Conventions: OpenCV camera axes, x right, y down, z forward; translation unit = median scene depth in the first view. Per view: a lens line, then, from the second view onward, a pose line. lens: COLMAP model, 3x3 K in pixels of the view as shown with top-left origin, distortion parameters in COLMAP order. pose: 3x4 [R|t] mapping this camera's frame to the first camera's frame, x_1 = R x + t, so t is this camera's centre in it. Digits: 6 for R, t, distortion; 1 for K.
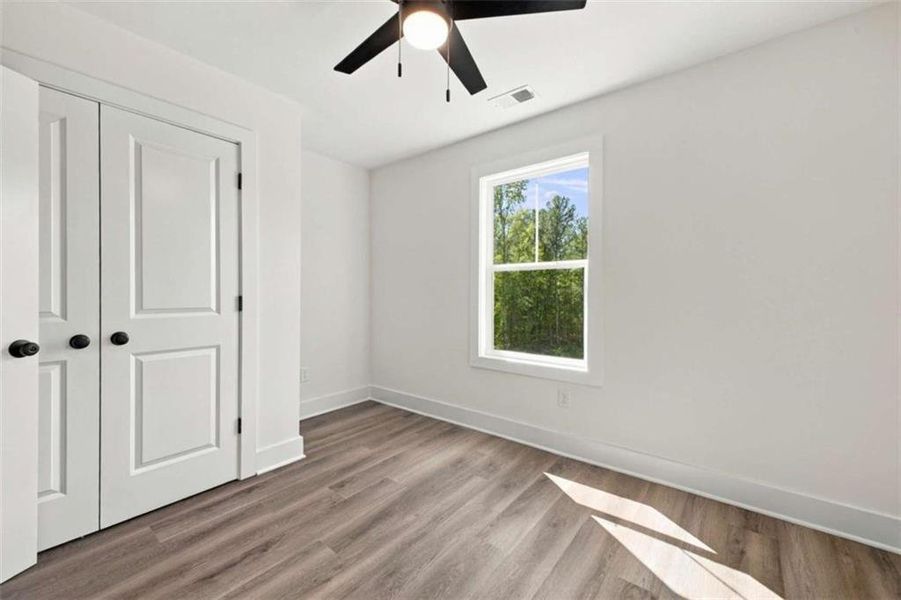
lens RADIAL K [[365.6, 0, 449.3], [0, 365.6, 293.8], [0, 0, 1]] dist [0.014219, -0.000124]
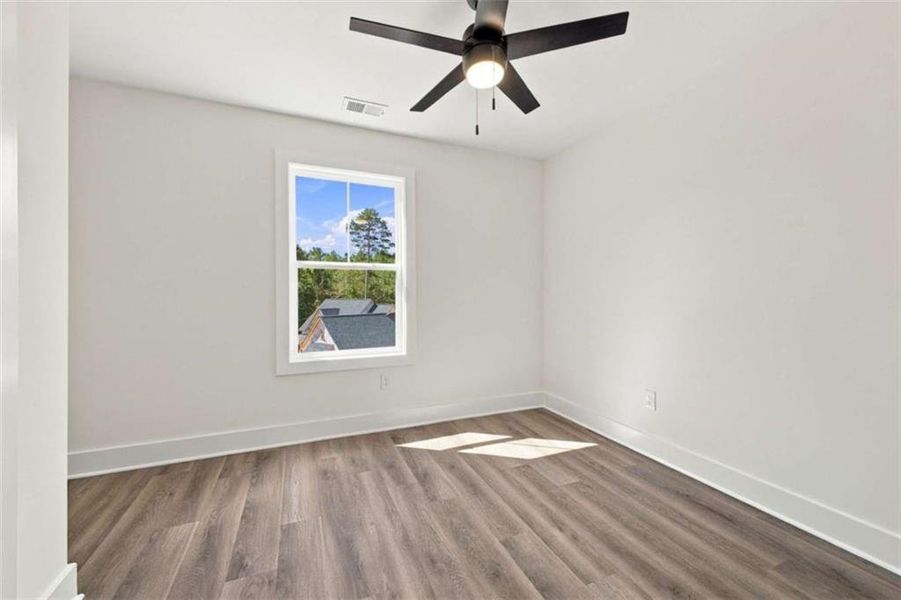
lens RADIAL K [[358.7, 0, 449.8], [0, 358.7, 290.9], [0, 0, 1]] dist [-0.000577, -0.000090]
pose [[0.483325, 0.001015, 0.875440, -0.612959], [0.009092, 0.999940, -0.006179, 0.006041], [-0.875394, 0.010946, 0.483287, 0.281905]]
